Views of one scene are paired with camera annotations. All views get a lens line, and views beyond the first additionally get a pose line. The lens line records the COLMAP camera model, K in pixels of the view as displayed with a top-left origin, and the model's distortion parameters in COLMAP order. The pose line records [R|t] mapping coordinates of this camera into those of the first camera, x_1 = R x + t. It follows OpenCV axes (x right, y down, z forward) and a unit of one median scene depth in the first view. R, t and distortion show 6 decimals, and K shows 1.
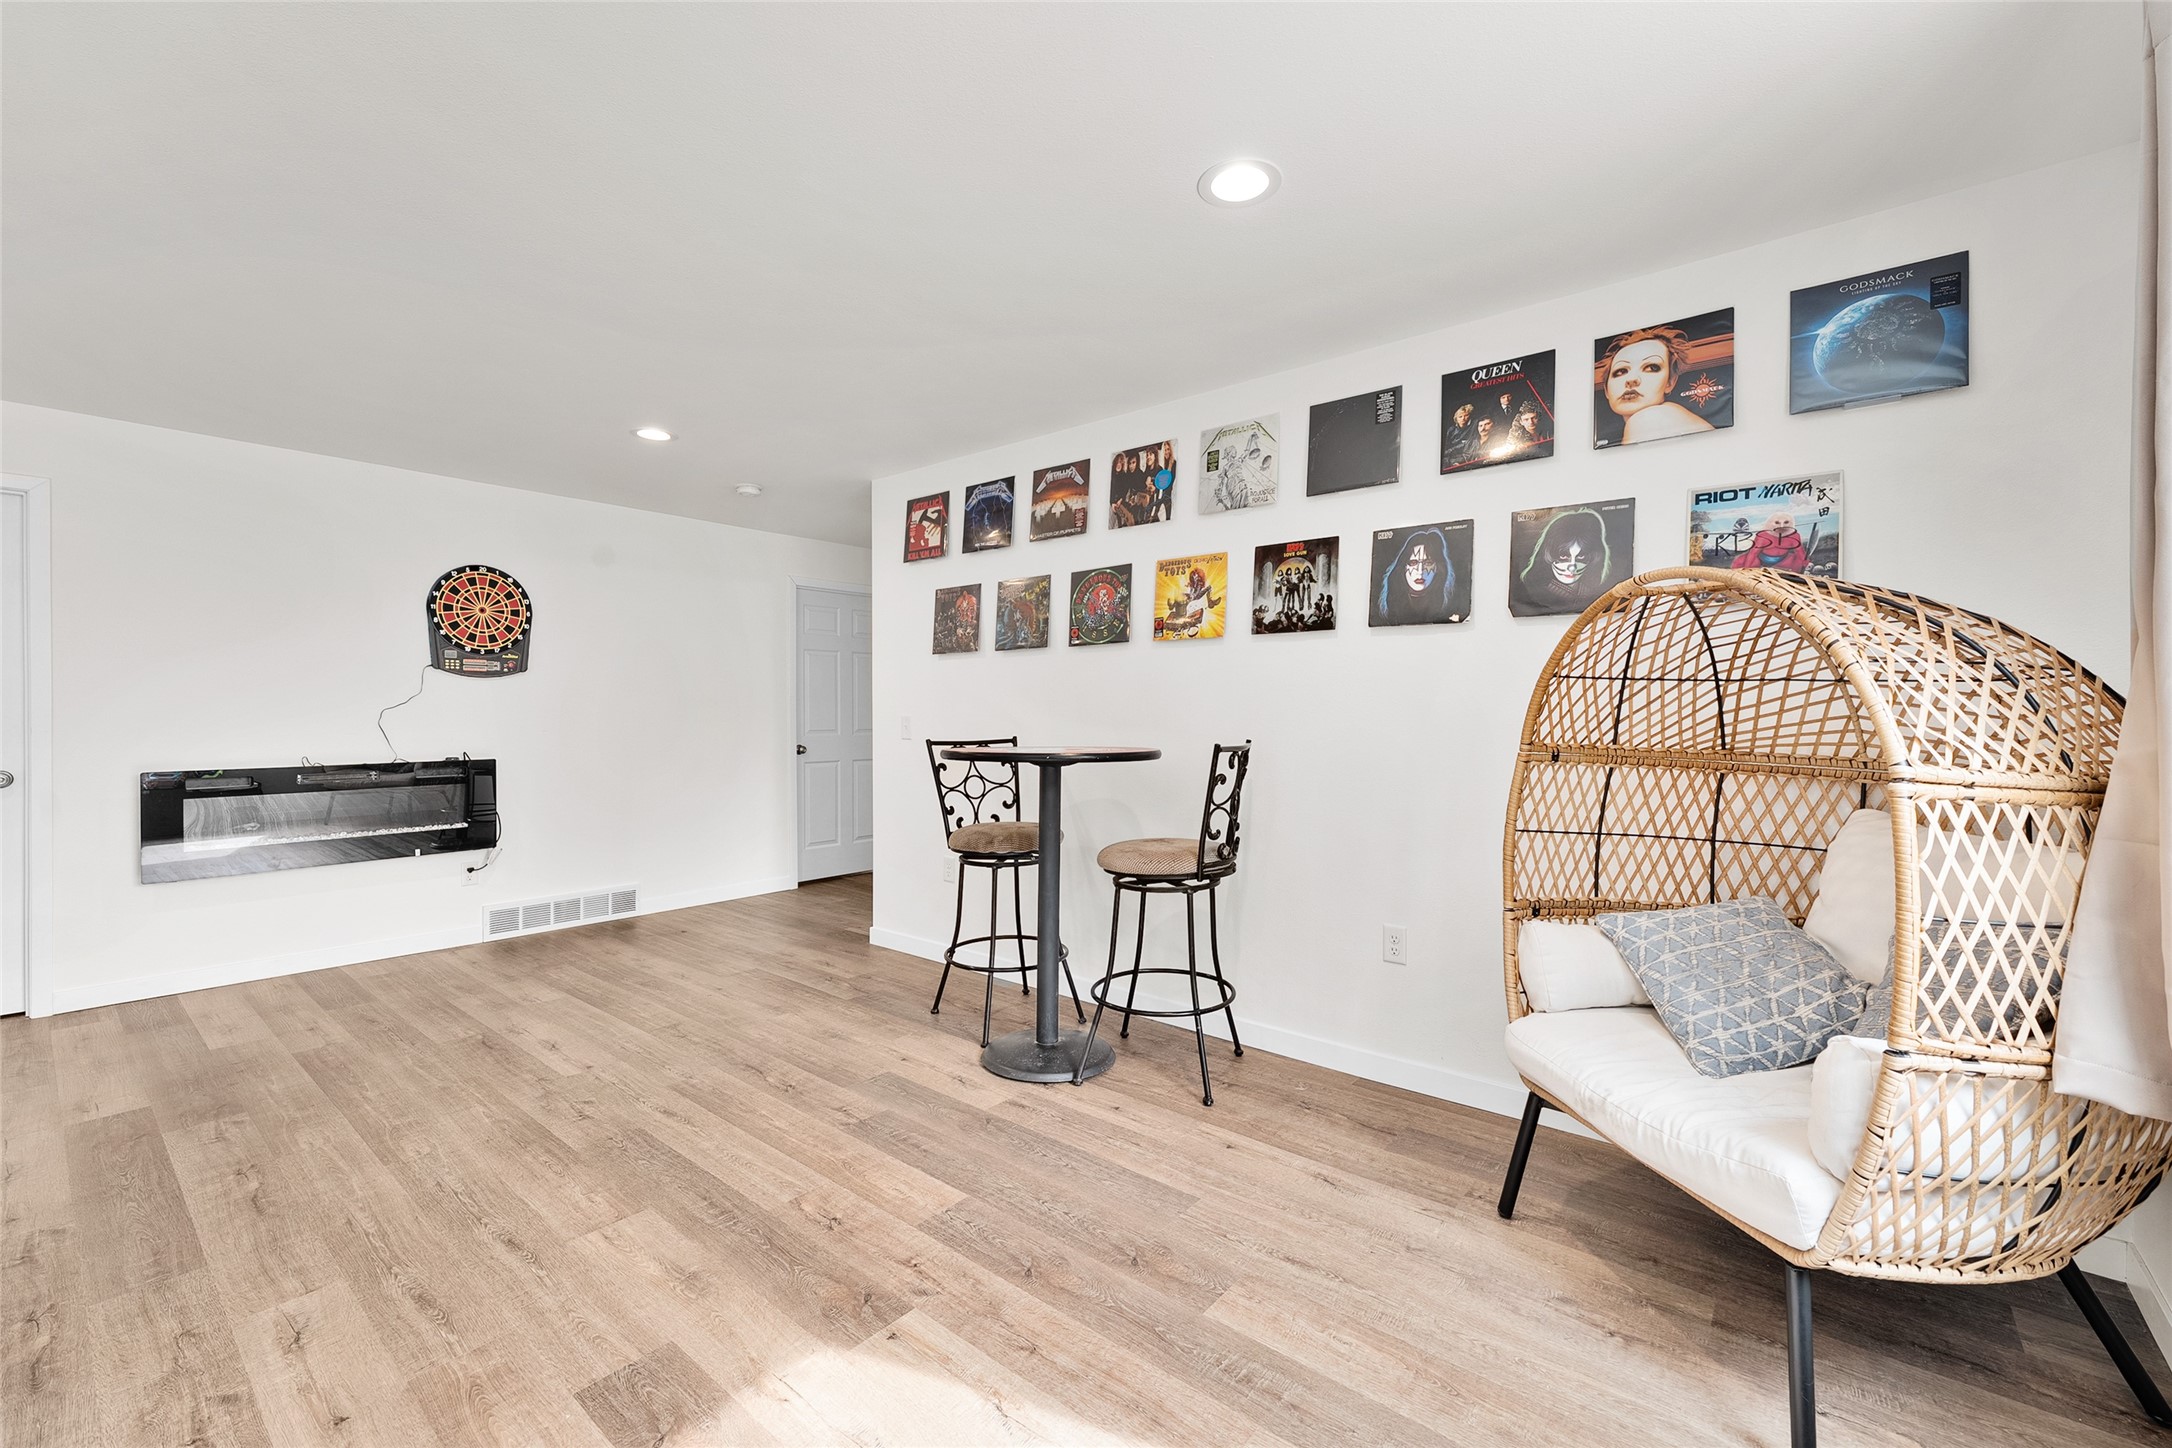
lens RADIAL K [[889.5, 0, 1083.2], [0, 889.5, 725.2], [0, 0, 1]] dist [0.000929, -0.000125]
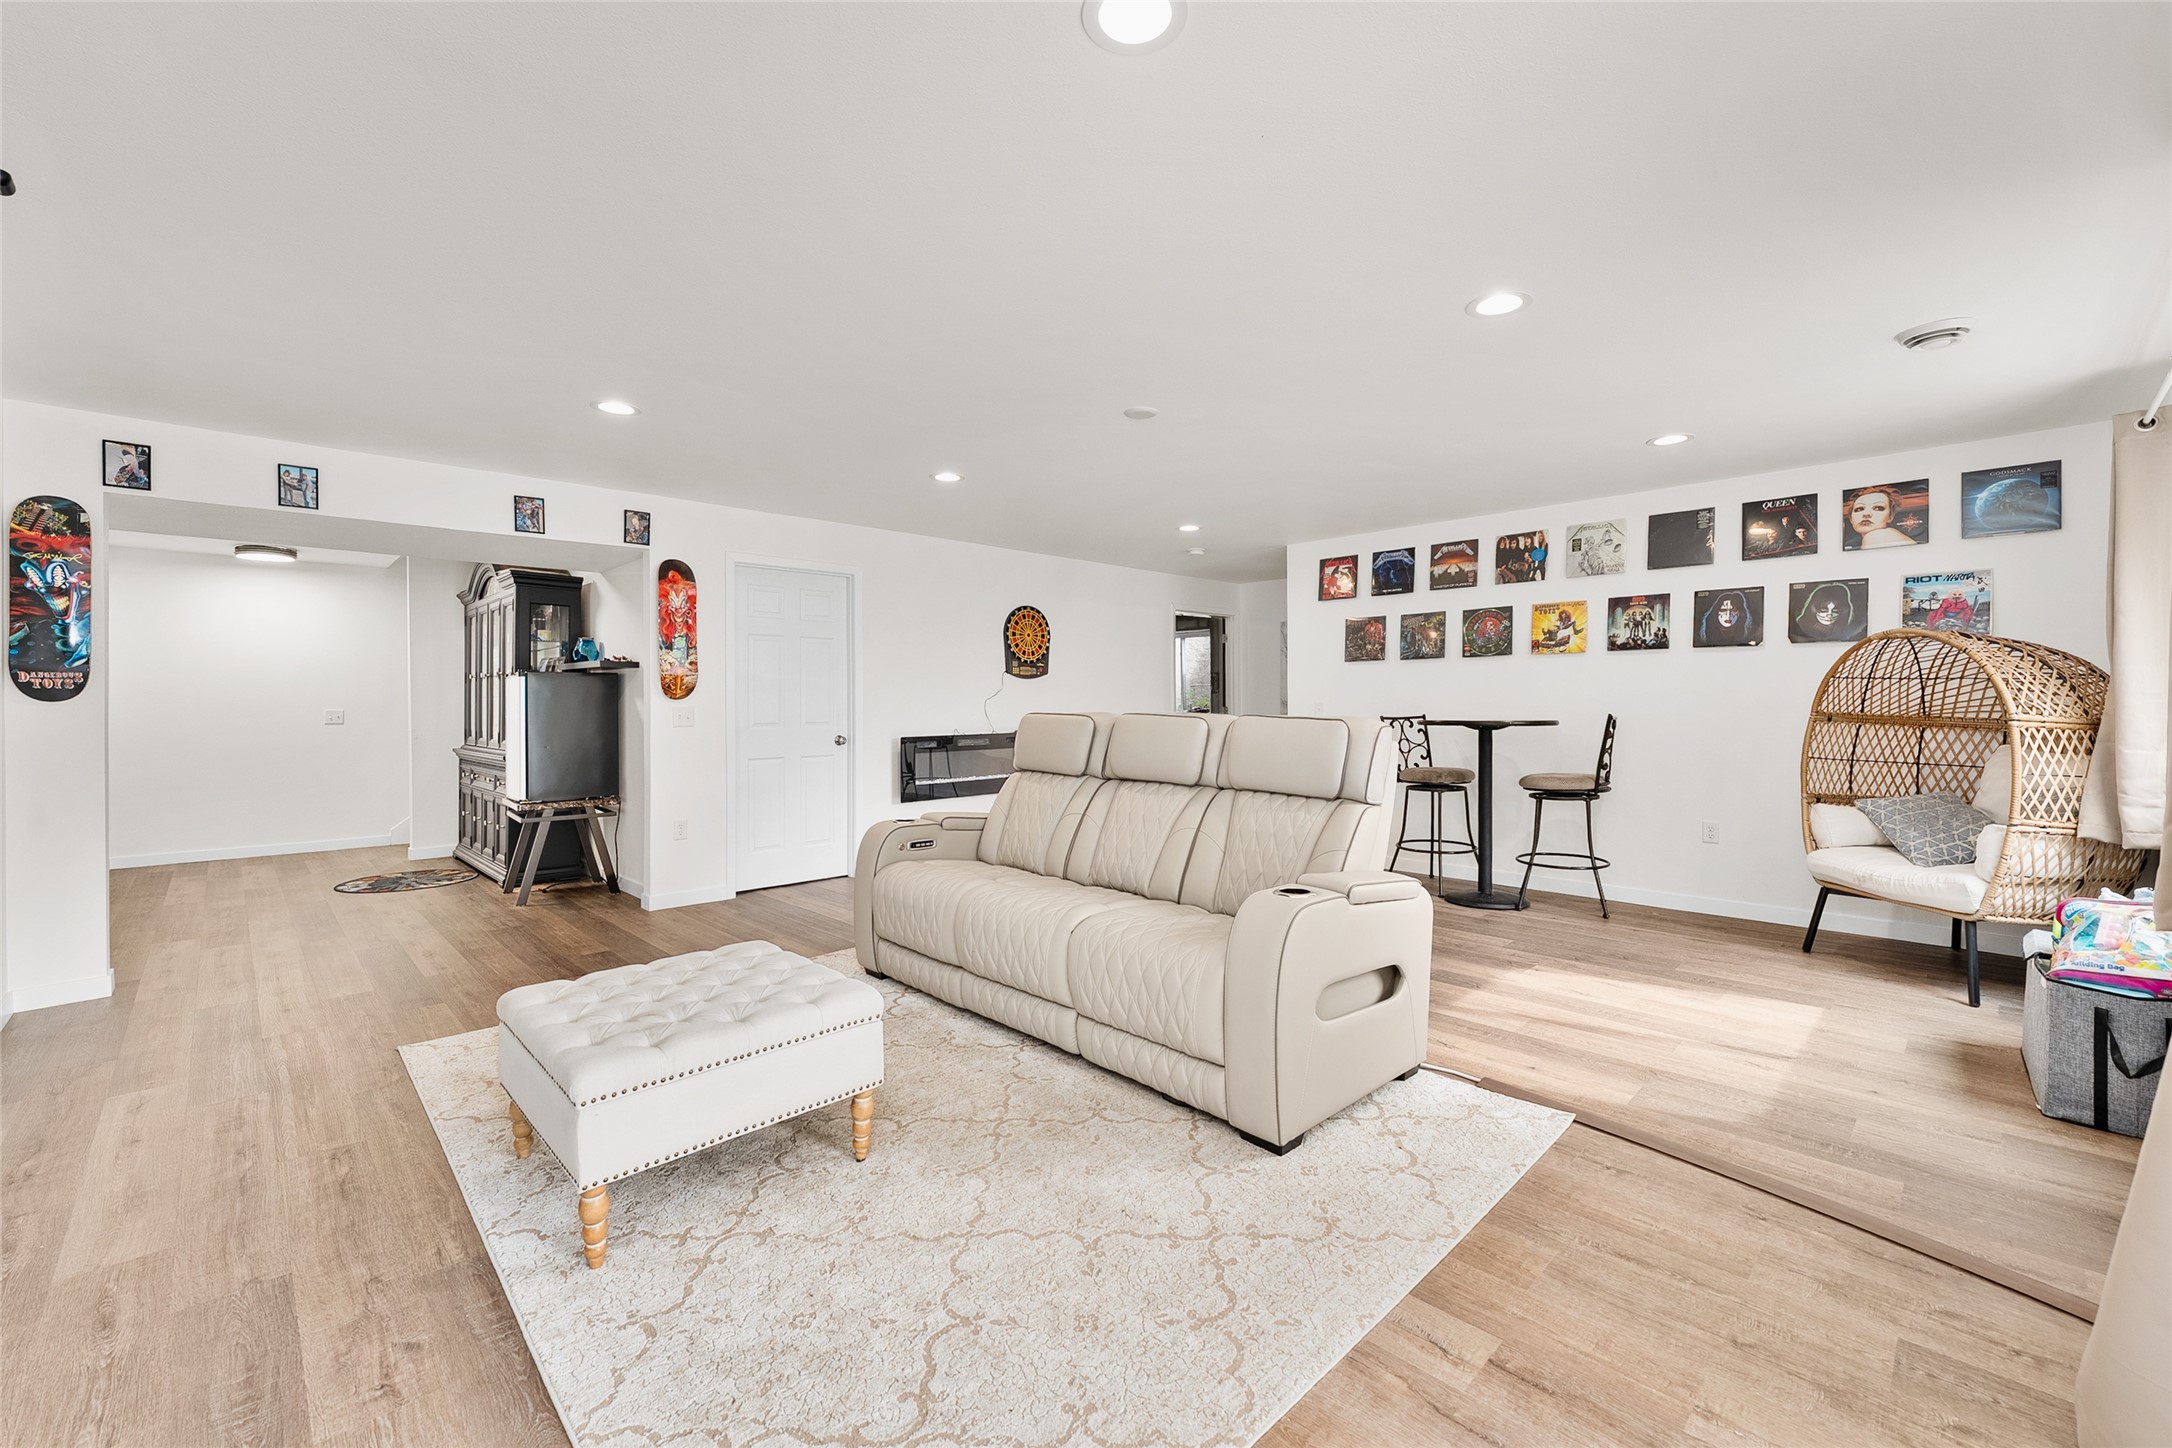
lens RADIAL K [[884.9, 0, 1096.0], [0, 884.9, 714.0], [0, 0, 1]] dist [0.000676, 0.000457]
pose [[0.995475, -0.003540, -0.094962, -0.785832], [0.003251, 0.999990, -0.003189, 0.023576], [0.094972, 0.002866, 0.995476, -0.957482]]
